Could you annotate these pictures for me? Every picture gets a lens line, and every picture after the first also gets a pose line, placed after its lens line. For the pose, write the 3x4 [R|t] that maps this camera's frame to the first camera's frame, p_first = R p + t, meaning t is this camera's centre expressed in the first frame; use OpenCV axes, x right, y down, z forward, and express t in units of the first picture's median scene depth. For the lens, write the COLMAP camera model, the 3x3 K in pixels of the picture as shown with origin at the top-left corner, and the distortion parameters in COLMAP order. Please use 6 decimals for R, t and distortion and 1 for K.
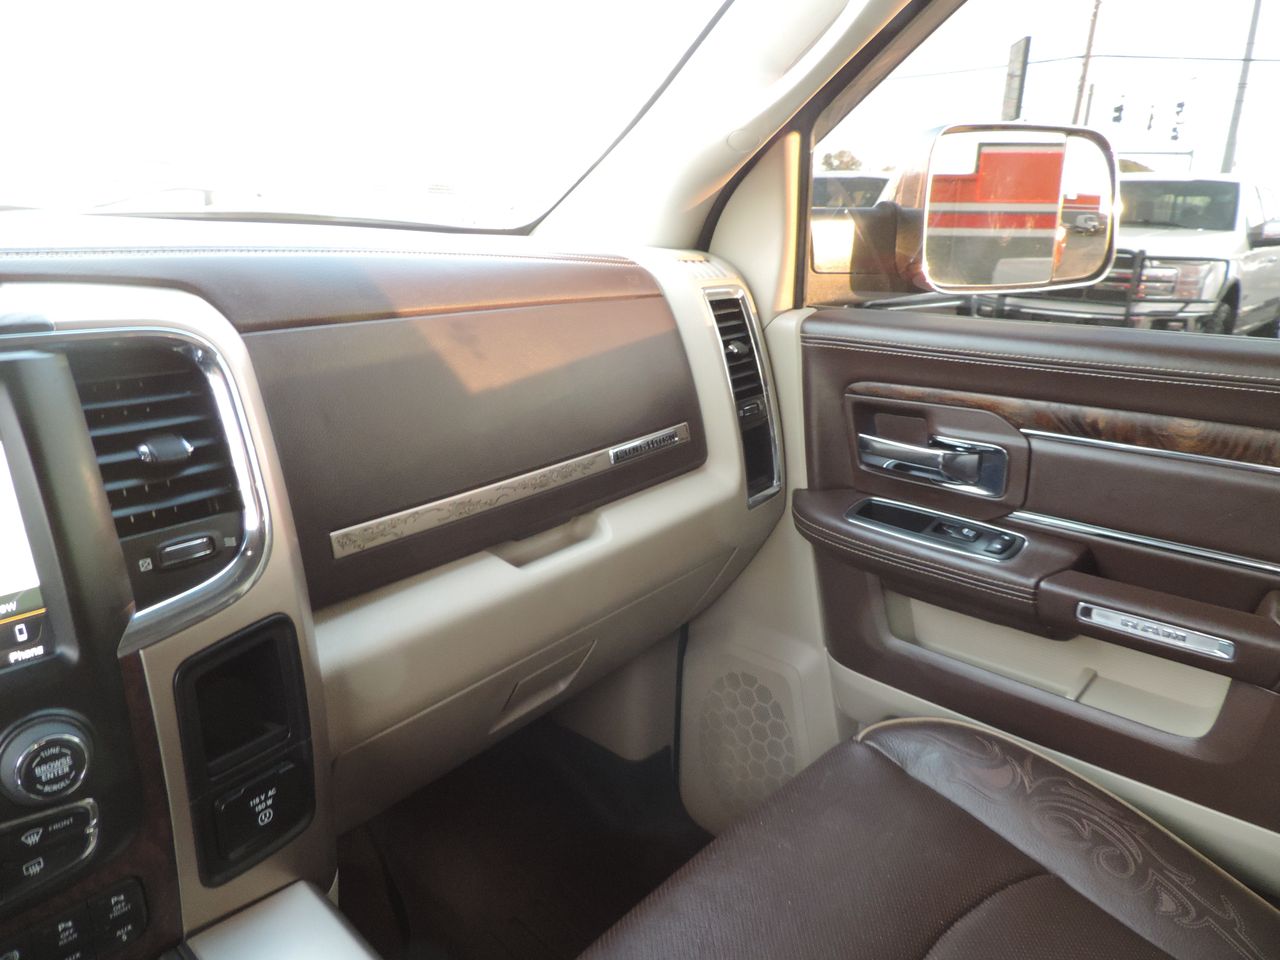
lens RADIAL K [[877.8, 0, 643.2], [0, 877.8, 492.1], [0, 0, 1]] dist [-0.022317, 0.000086]
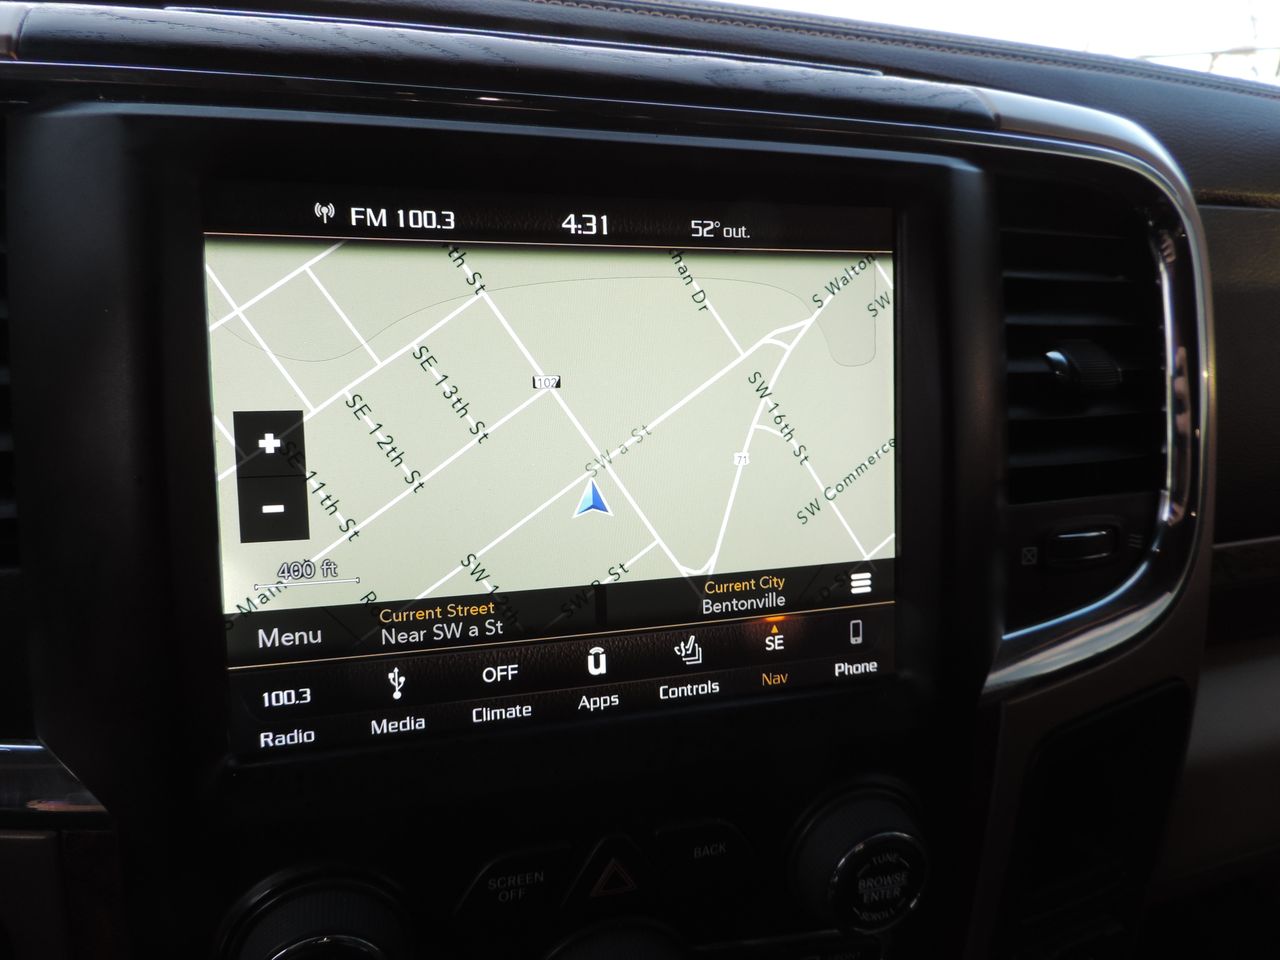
lens RADIAL K [[888.7, 0, 640.0], [0, 888.7, 480.0], [0, 0, 1]] dist [-0.030576, 0.000507]
pose [[0.845840, 0.201512, -0.493910, -0.513171], [-0.189350, 0.979028, 0.075168, 0.038918], [0.498699, 0.029941, 0.866258, 0.362595]]
